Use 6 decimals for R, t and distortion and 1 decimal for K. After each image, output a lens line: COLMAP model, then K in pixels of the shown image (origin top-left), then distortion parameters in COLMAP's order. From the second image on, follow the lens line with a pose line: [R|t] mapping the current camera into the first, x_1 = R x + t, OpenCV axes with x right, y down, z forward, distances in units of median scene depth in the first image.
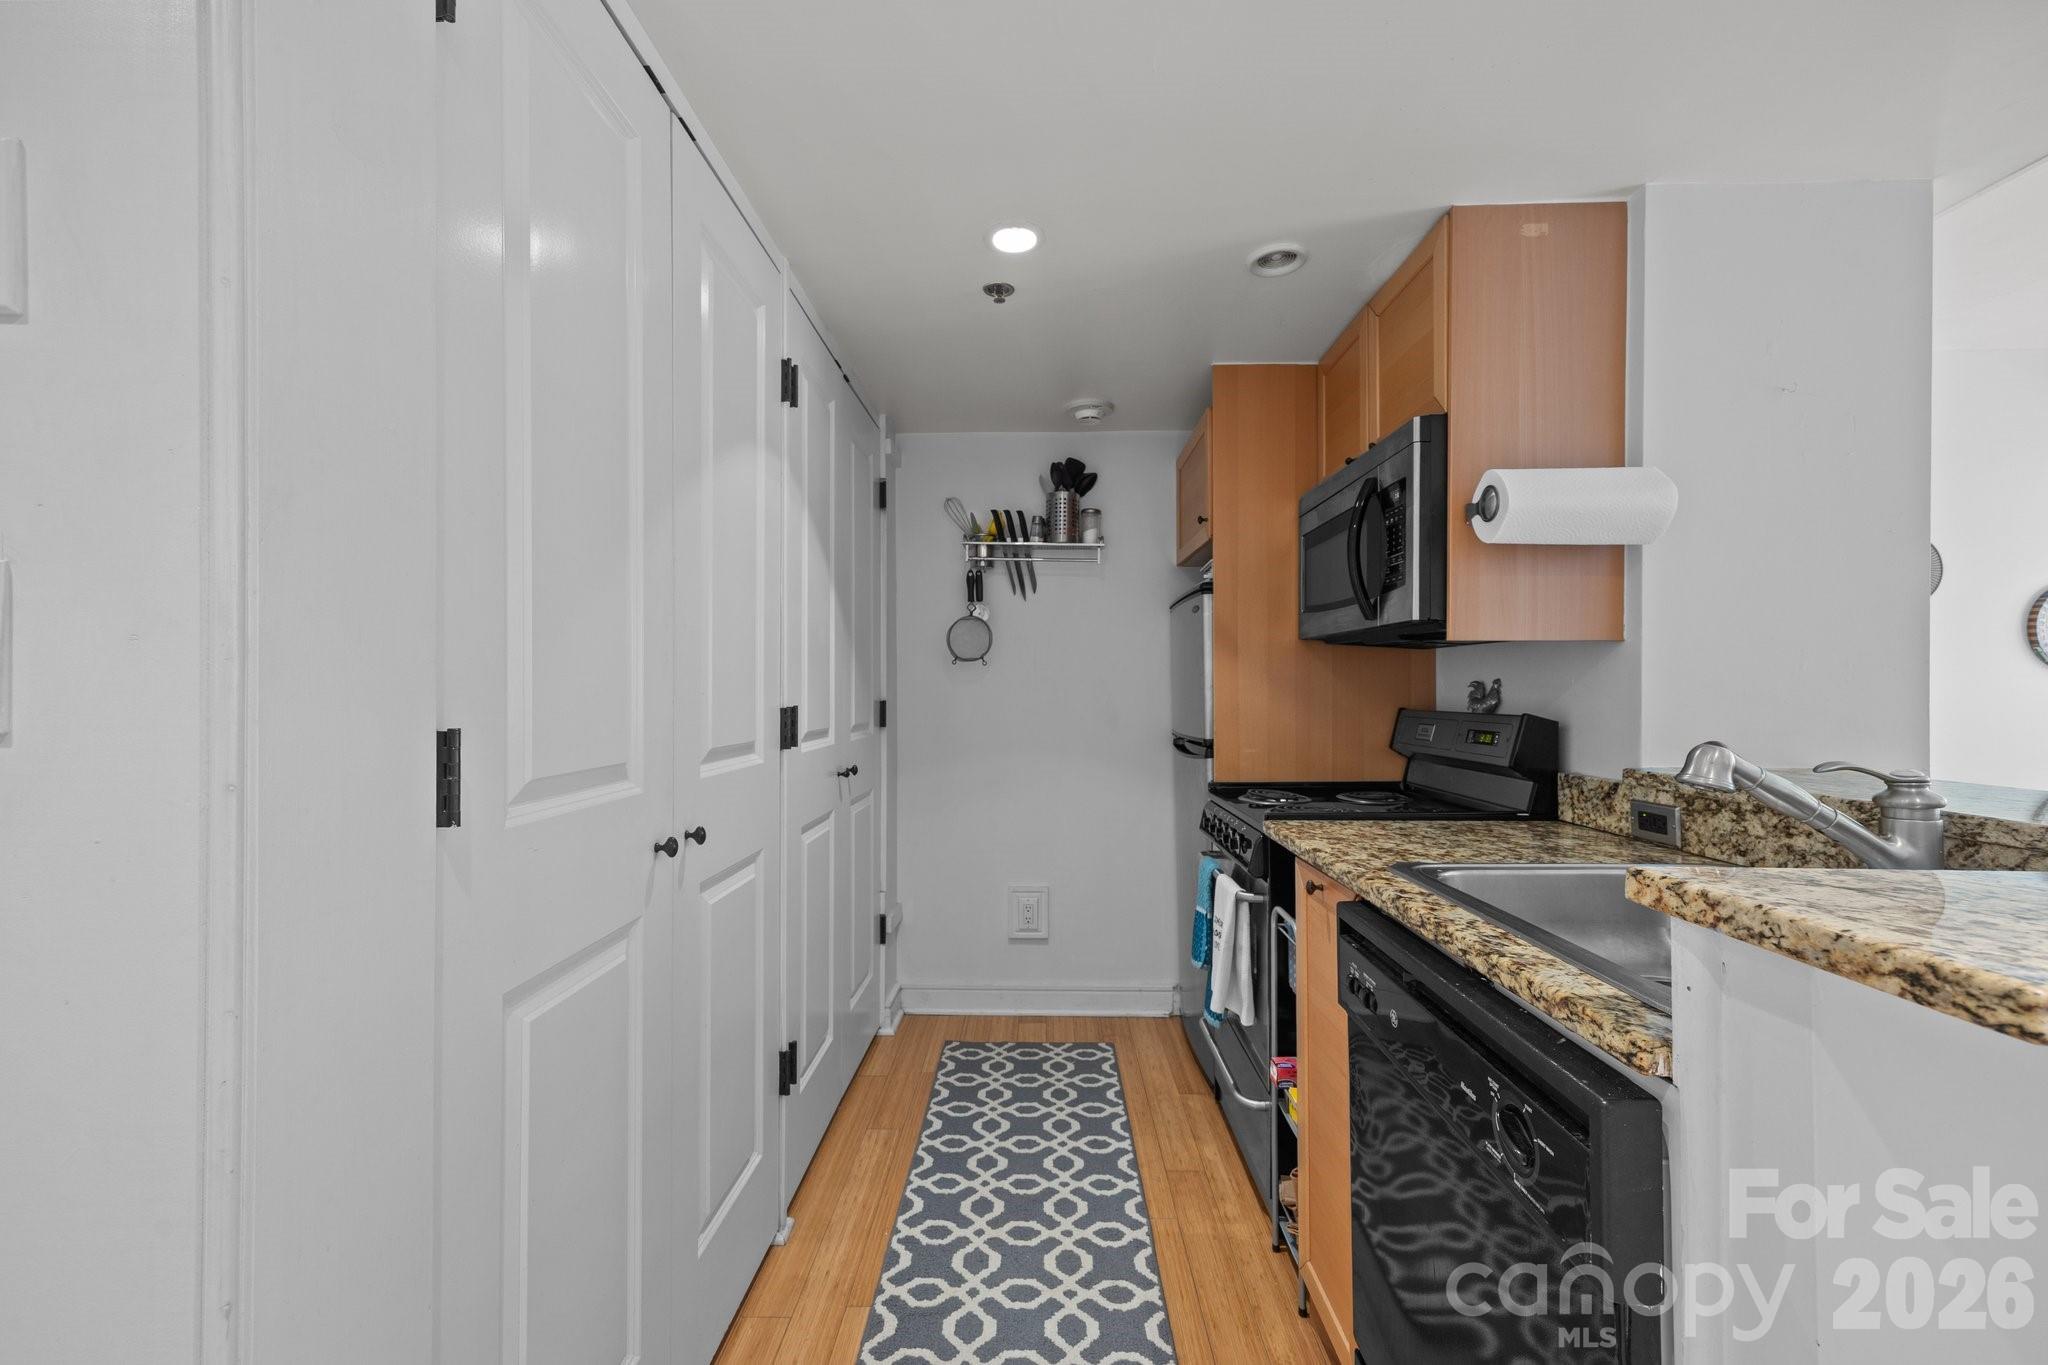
lens RADIAL K [[827.2, 0, 1020.3], [0, 827.2, 686.2], [0, 0, 1]] dist [0.013312, -0.000209]
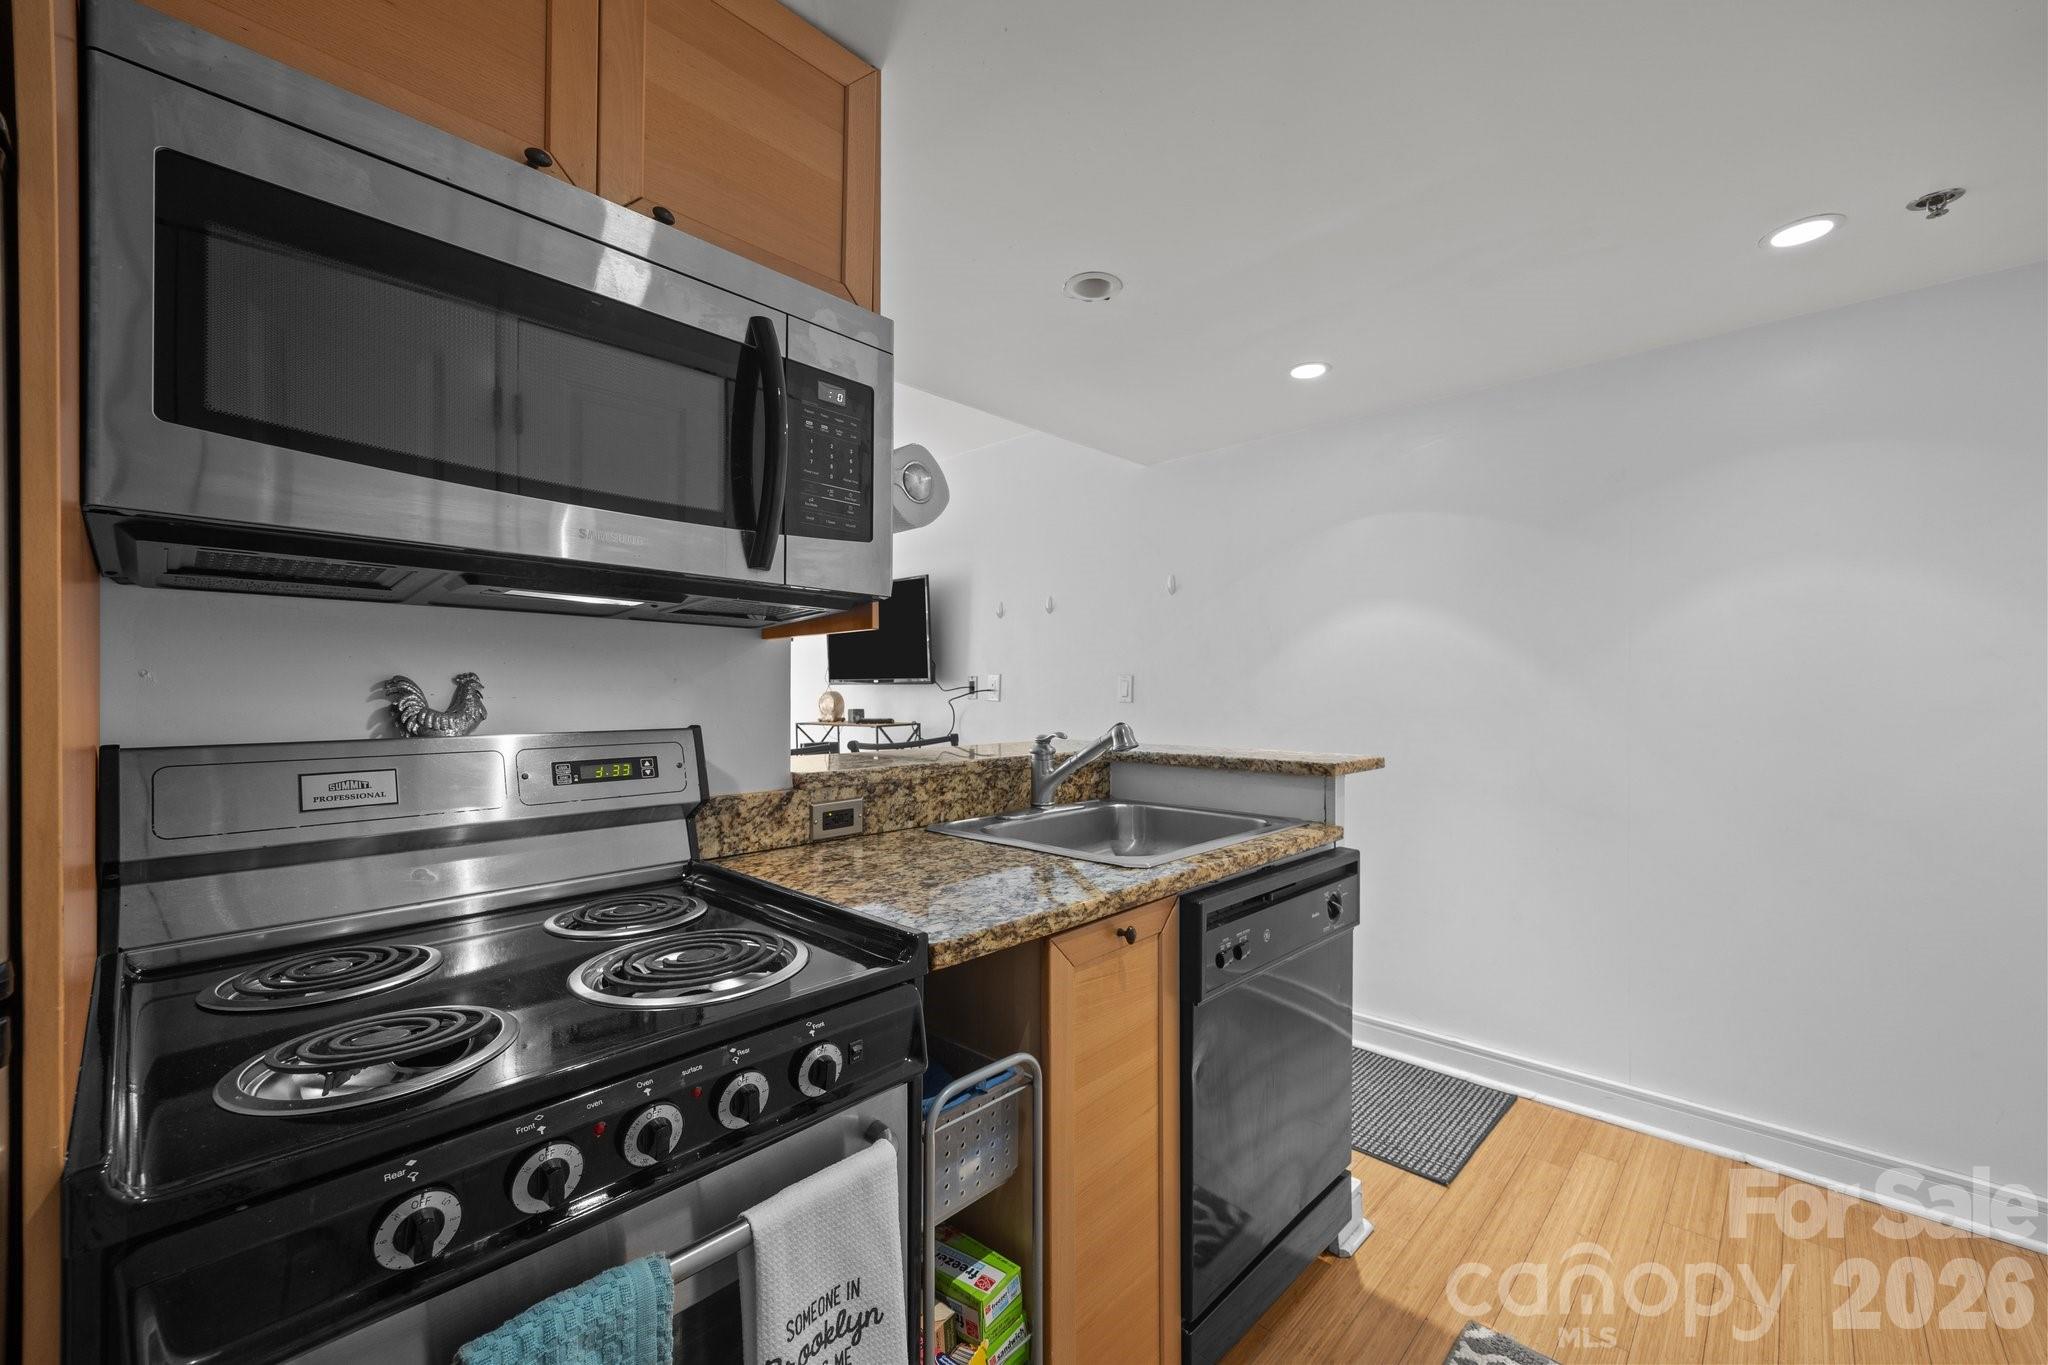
lens RADIAL K [[827.2, 0, 1020.3], [0, 827.2, 686.2], [0, 0, 1]] dist [0.013312, -0.000209]
pose [[-0.744120, 0.007889, 0.668000, -0.079547], [-0.000375, 0.999925, -0.012227, 0.006595], [-0.668046, -0.009349, -0.744061, 1.184271]]
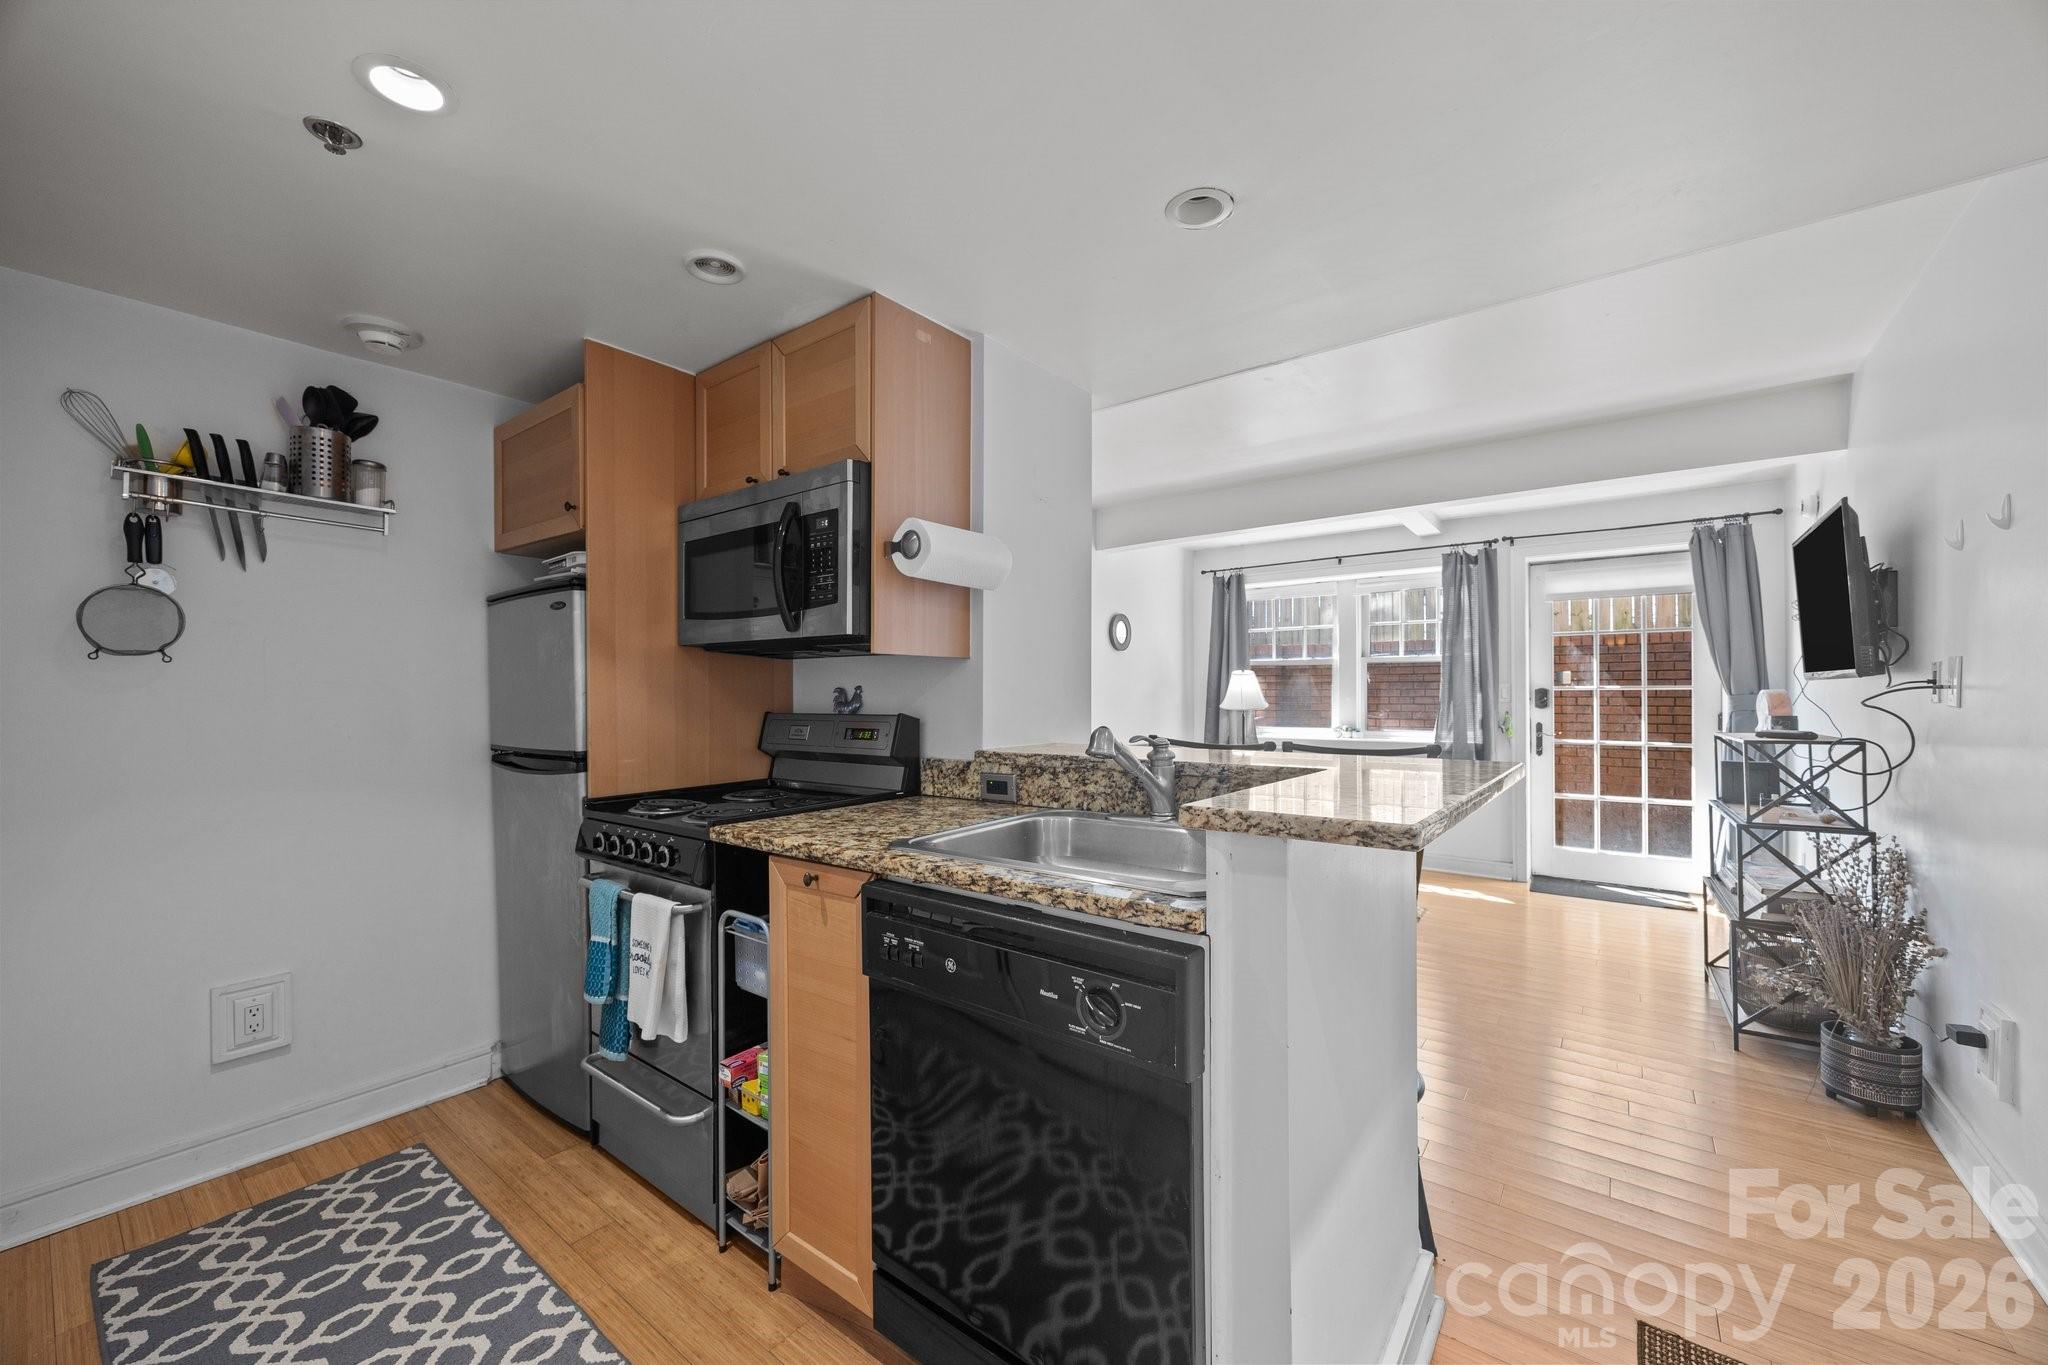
lens RADIAL K [[789.8, 0, 1023.1], [0, 789.8, 694.5], [0, 0, 1]] dist [0.002439, -0.000180]
pose [[0.592969, -0.004964, 0.805210, -0.216661], [0.003368, 0.999988, 0.003684, 0.000499], [-0.805218, 0.000528, 0.592978, 0.121794]]
